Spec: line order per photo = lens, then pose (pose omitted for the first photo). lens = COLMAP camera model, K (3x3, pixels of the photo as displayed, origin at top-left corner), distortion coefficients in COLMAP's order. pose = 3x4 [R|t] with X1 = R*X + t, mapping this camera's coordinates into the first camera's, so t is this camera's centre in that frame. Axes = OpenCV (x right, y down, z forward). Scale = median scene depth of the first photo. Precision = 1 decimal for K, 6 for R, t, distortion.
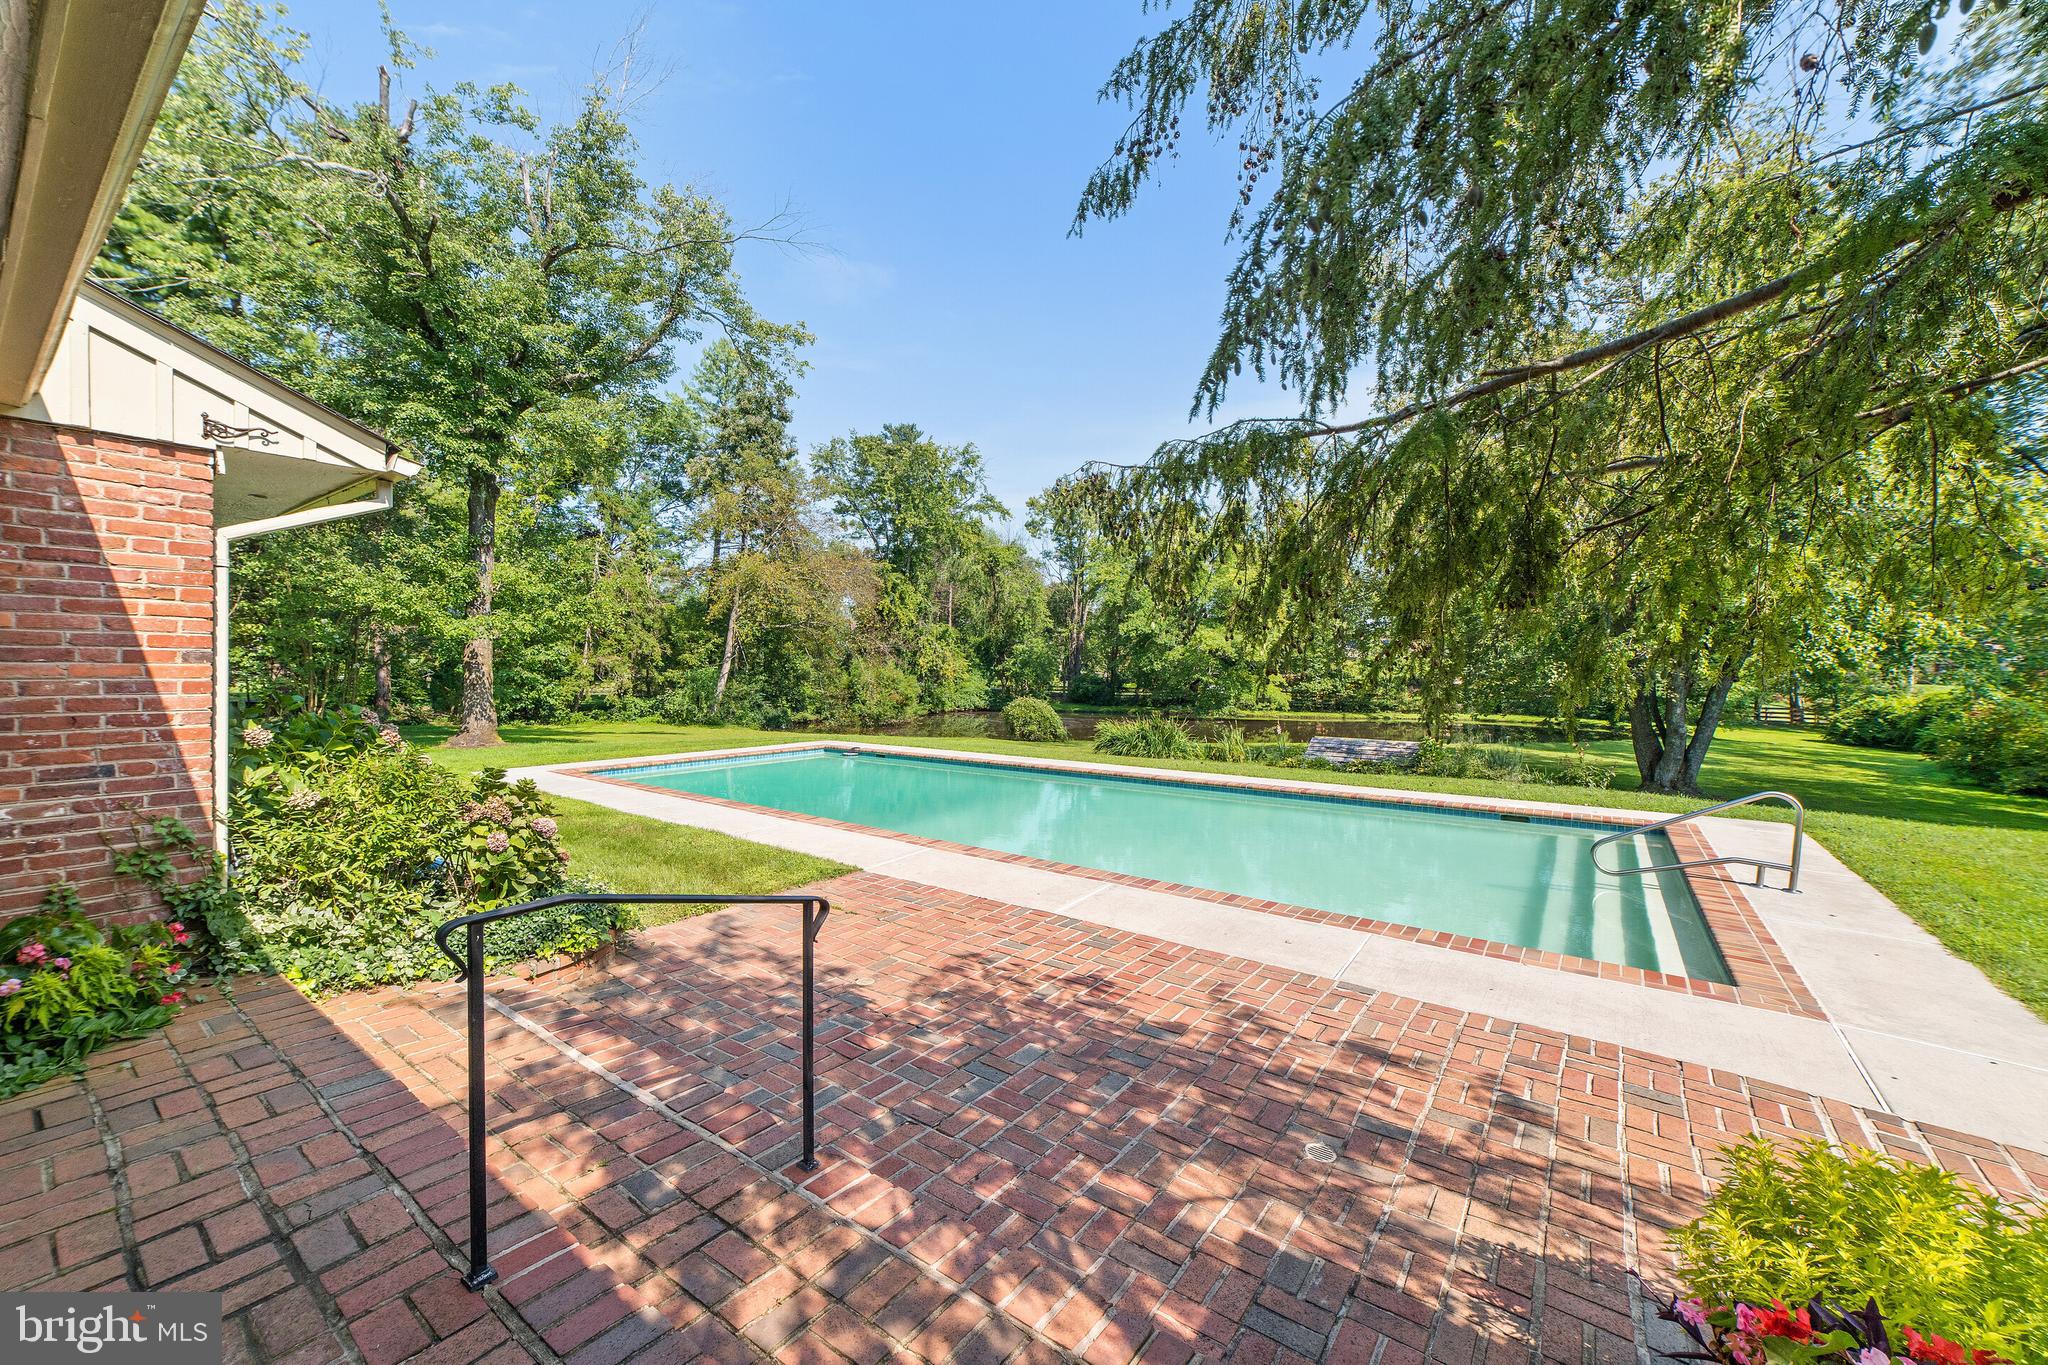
lens RADIAL K [[797.0, 0, 1019.4], [0, 797.0, 667.3], [0, 0, 1]] dist [-0.016179, 0.002021]
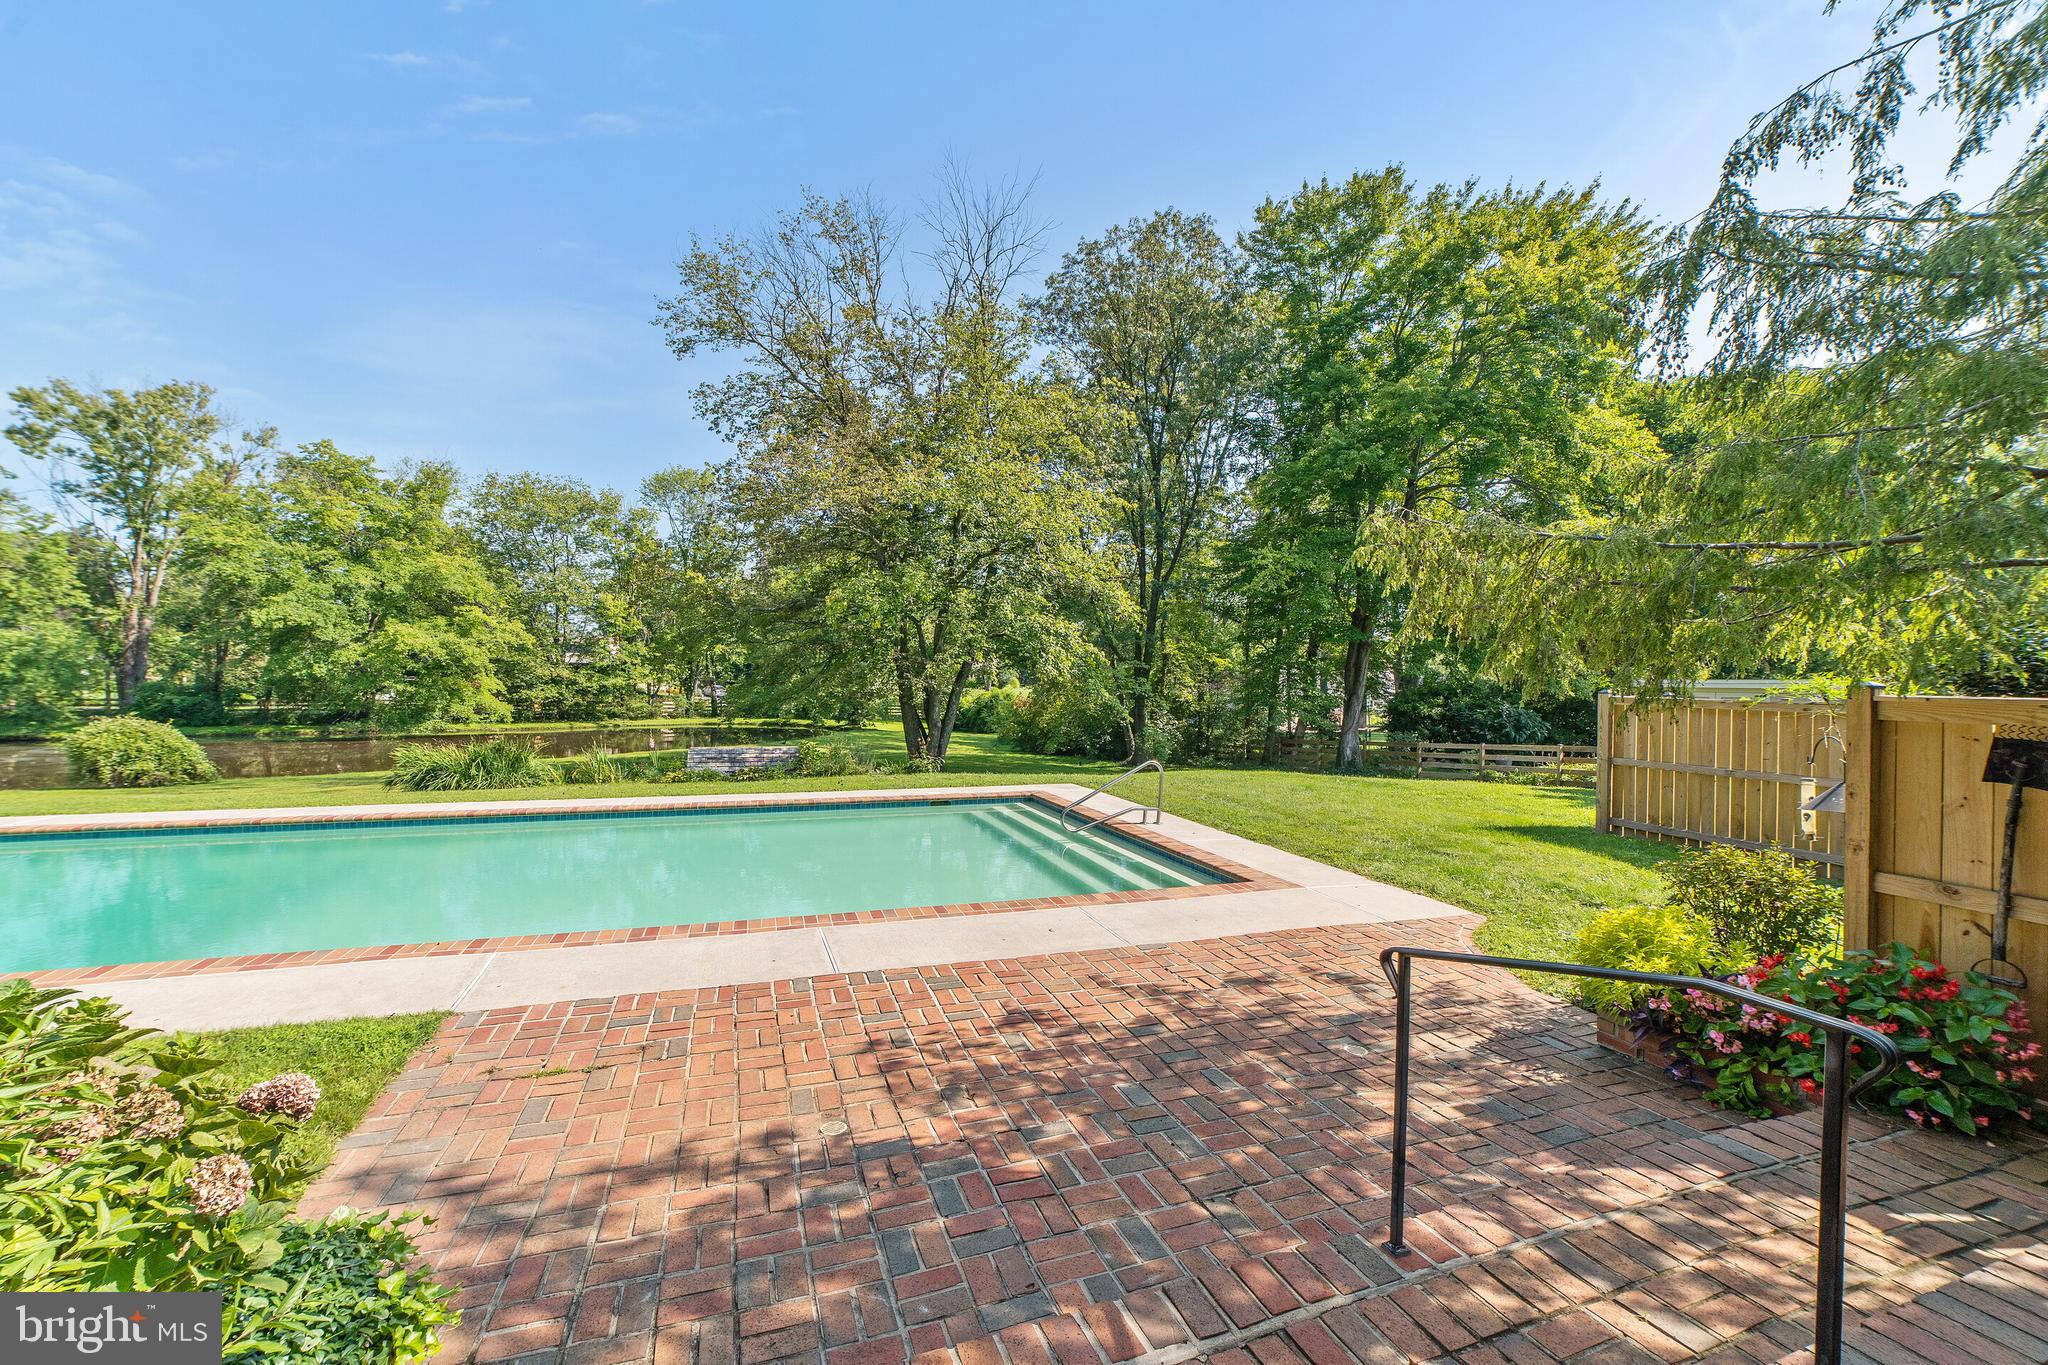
lens RADIAL K [[797.0, 0, 1021.7], [0, 797.0, 698.0], [0, 0, 1]] dist [-0.016179, 0.002021]
pose [[0.563591, -0.016522, 0.825889, -0.683711], [-0.009407, 0.999607, 0.026416, -0.006666], [-0.826000, -0.022657, 0.563214, 0.480968]]
